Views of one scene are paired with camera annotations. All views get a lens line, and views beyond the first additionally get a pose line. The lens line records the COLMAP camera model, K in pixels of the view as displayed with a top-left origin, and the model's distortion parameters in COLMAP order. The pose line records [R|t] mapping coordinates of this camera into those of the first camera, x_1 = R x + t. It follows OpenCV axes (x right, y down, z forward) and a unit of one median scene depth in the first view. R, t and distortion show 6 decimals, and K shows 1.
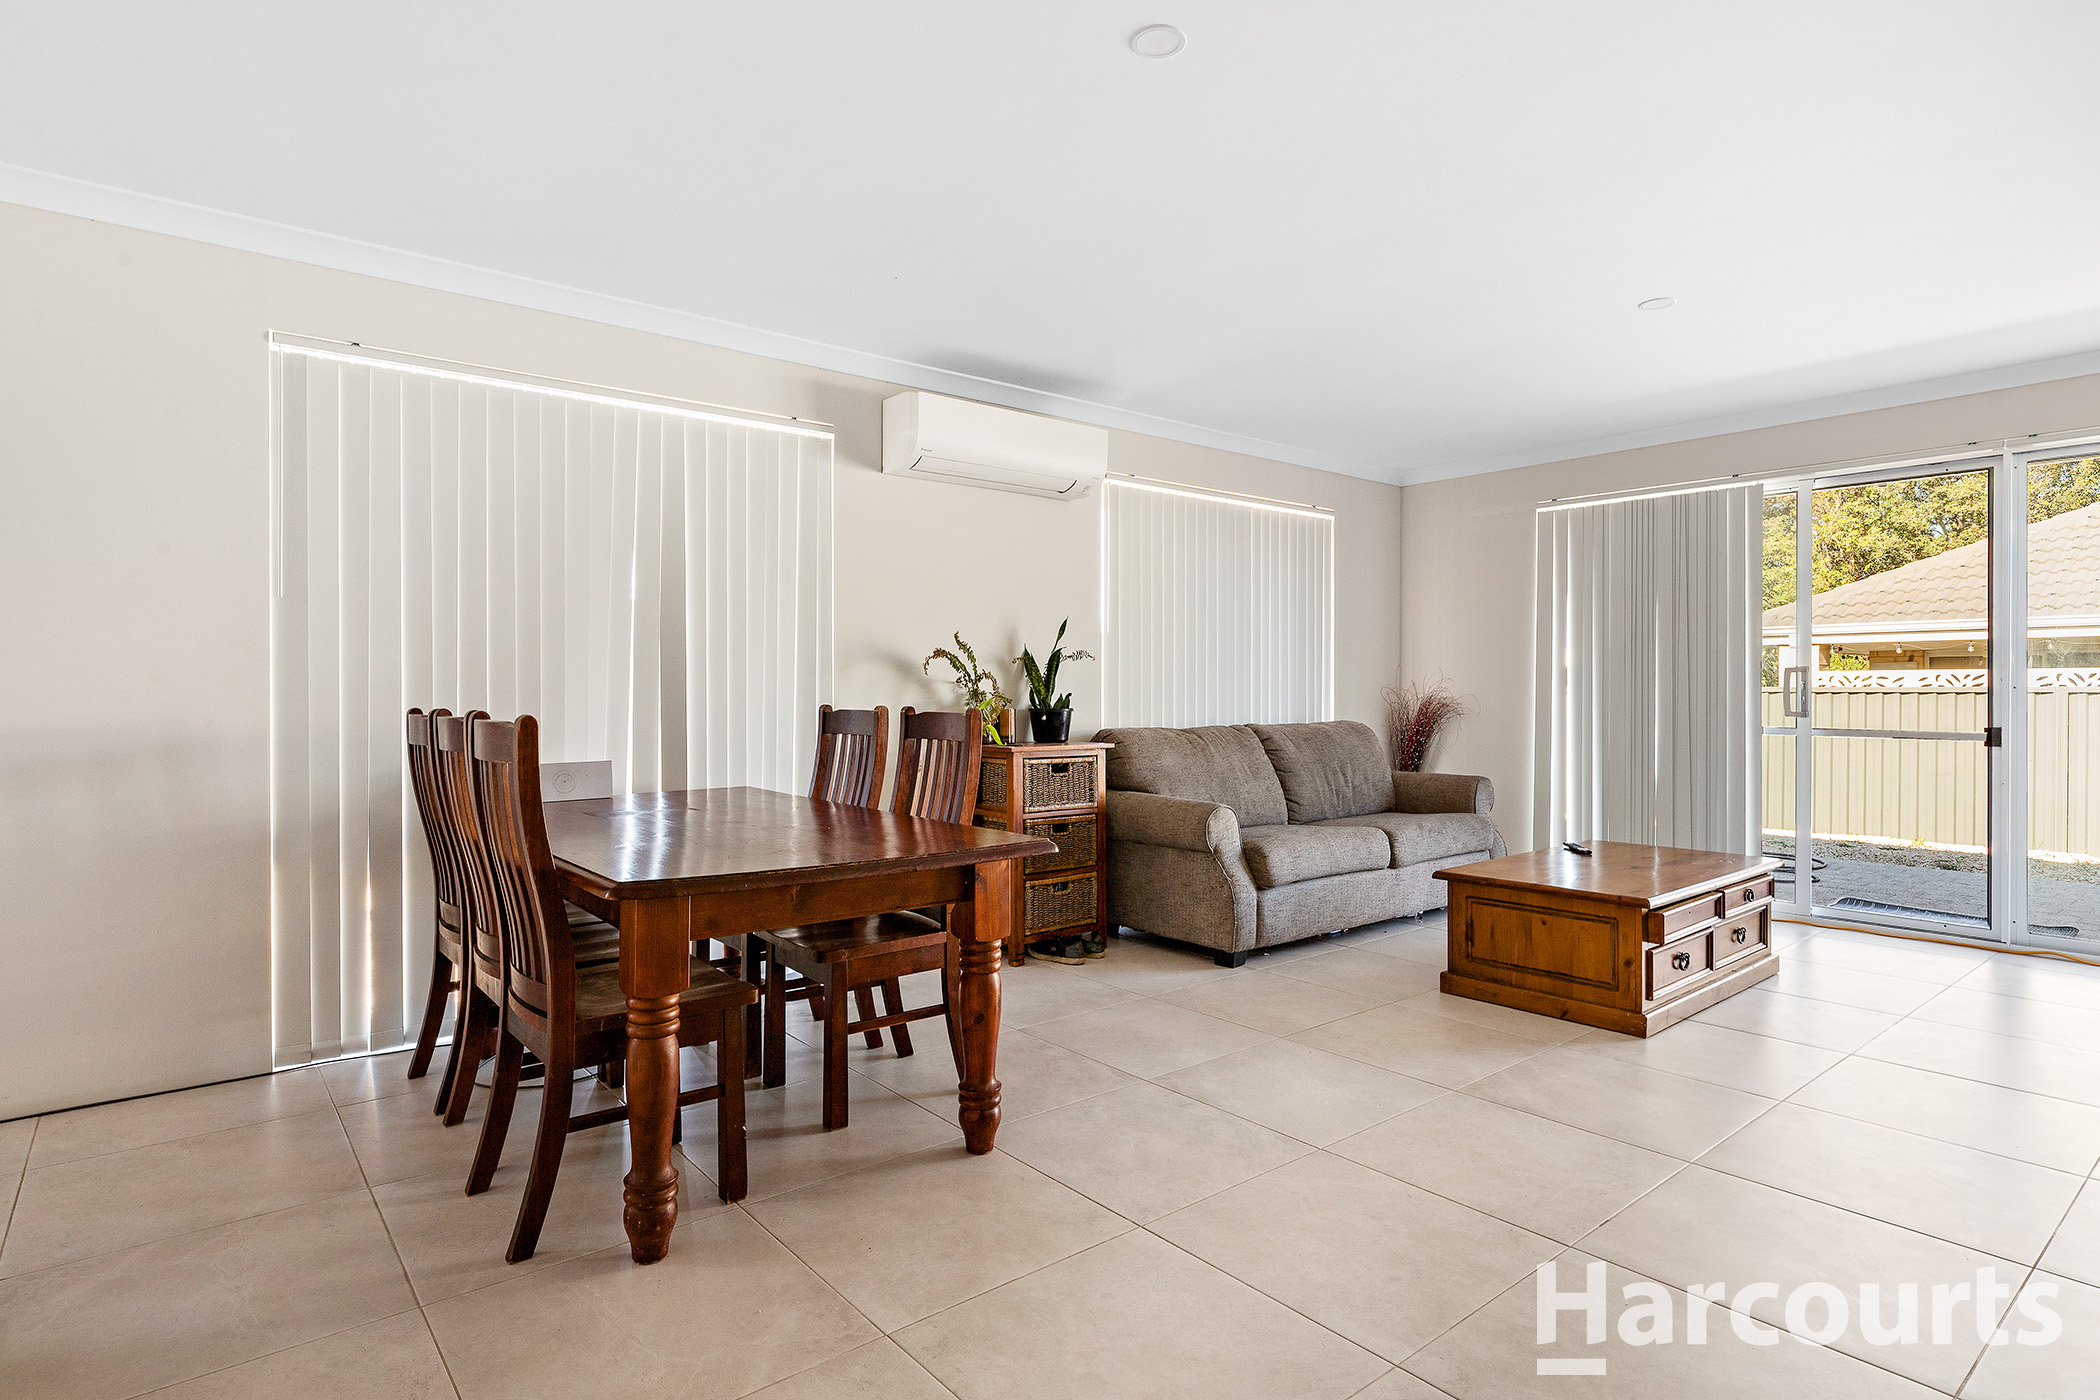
lens RADIAL K [[1092.6, 0, 1050.0], [0, 1092.6, 700.0], [0, 0, 1]] dist [0.000457, -0.001287]
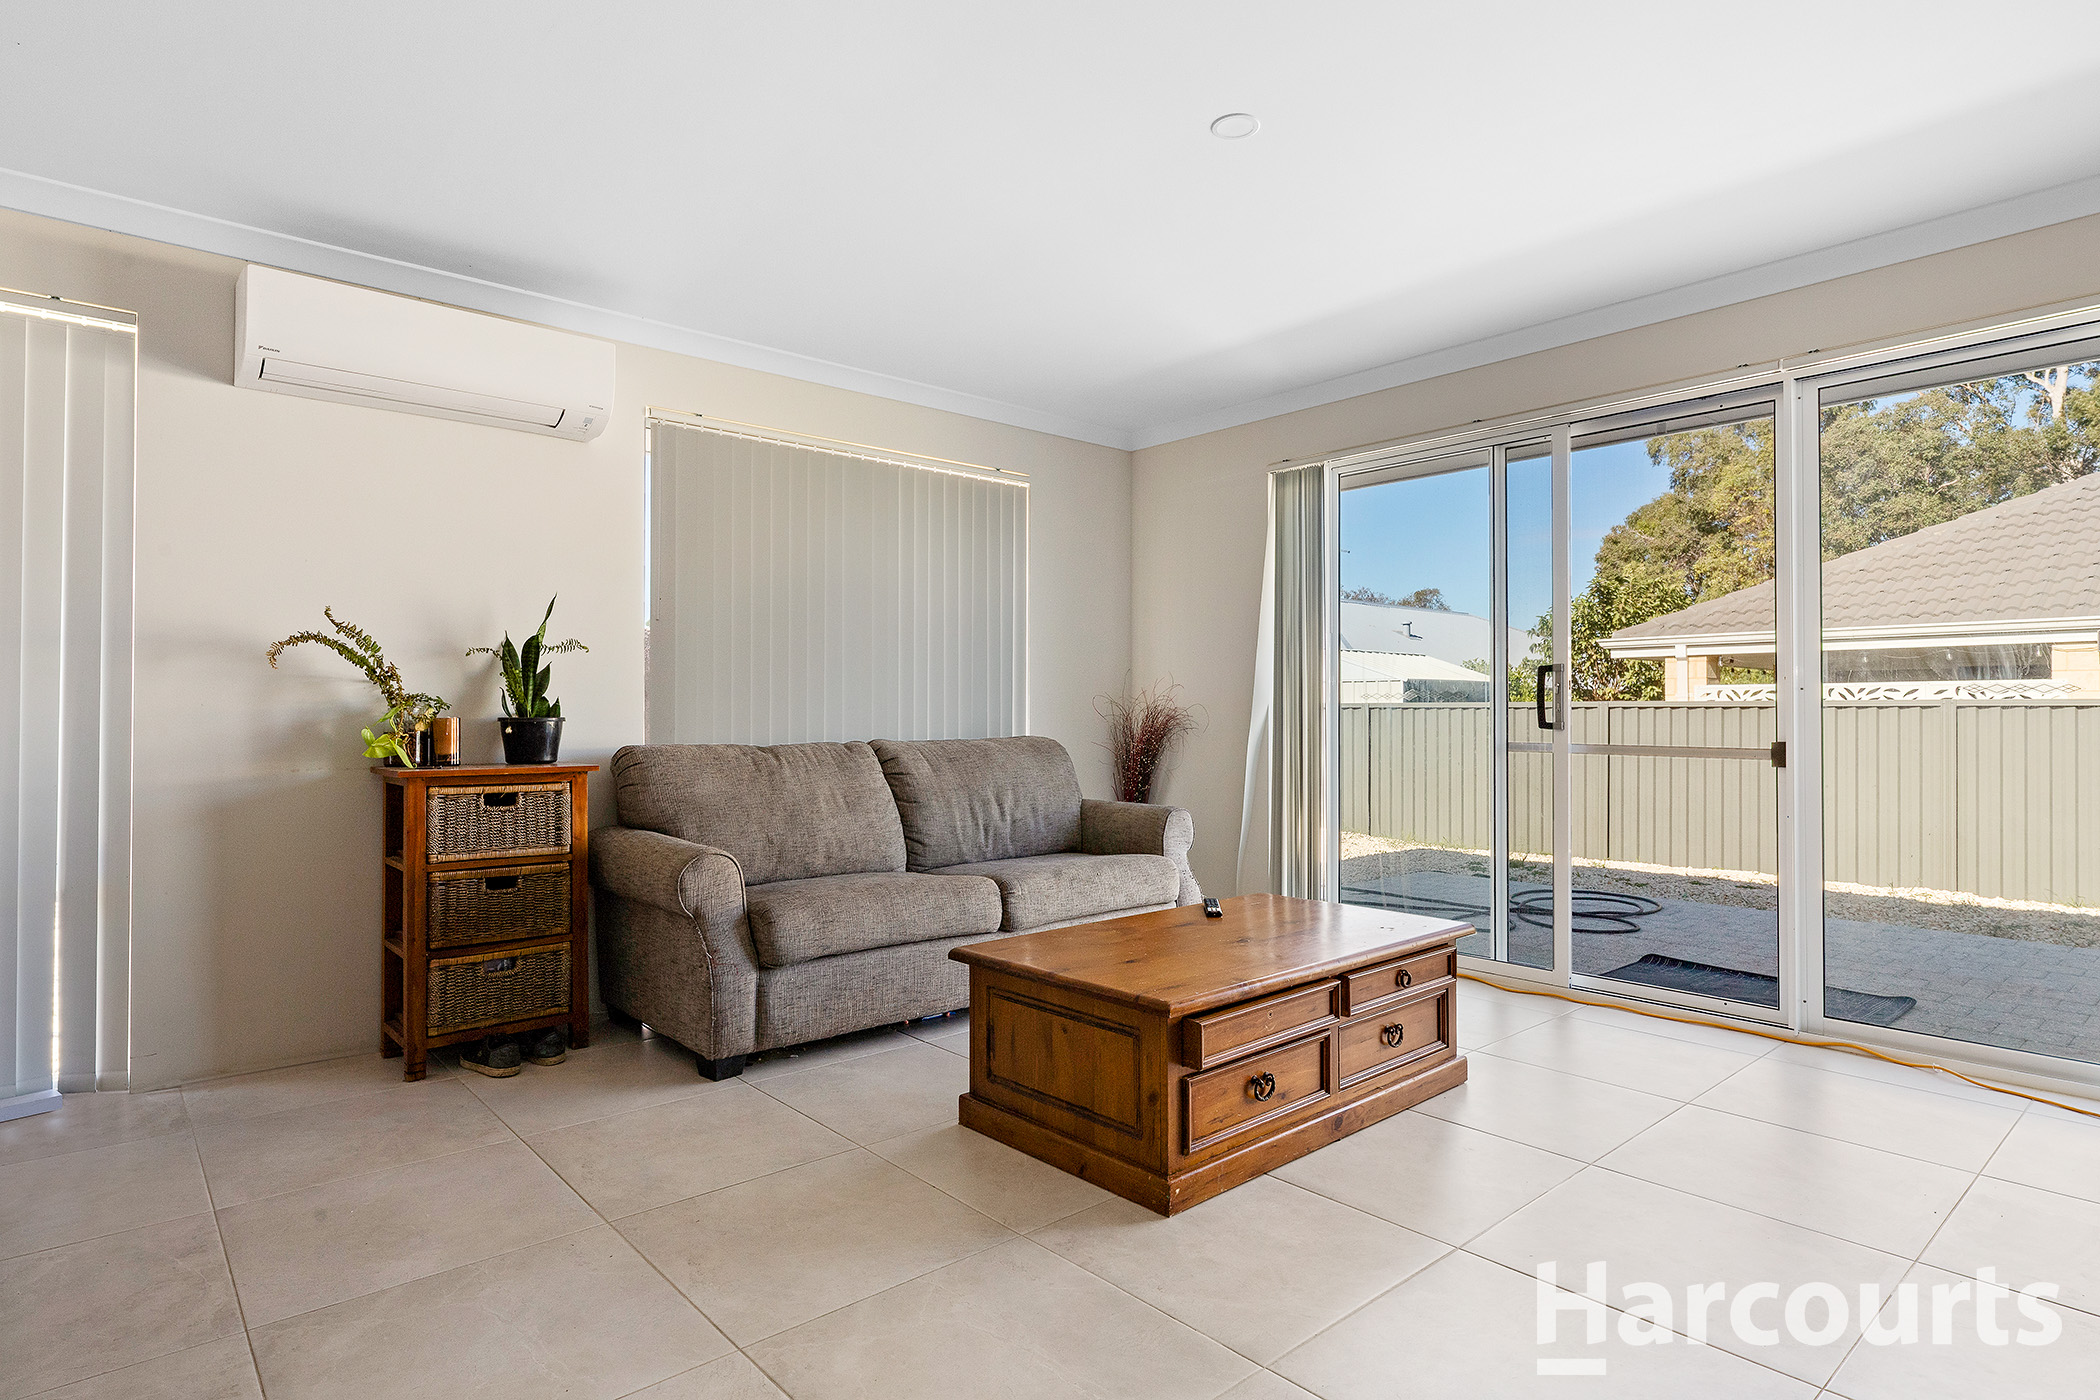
lens RADIAL K [[1110.1, 0, 1050.0], [0, 1110.1, 700.0], [0, 0, 1]] dist [0.000794, 0.001945]
pose [[0.999463, 0.000386, 0.032758, 0.351348], [0.000246, 0.999814, -0.019308, 0.011258], [-0.032759, 0.019306, 0.999277, 0.259912]]
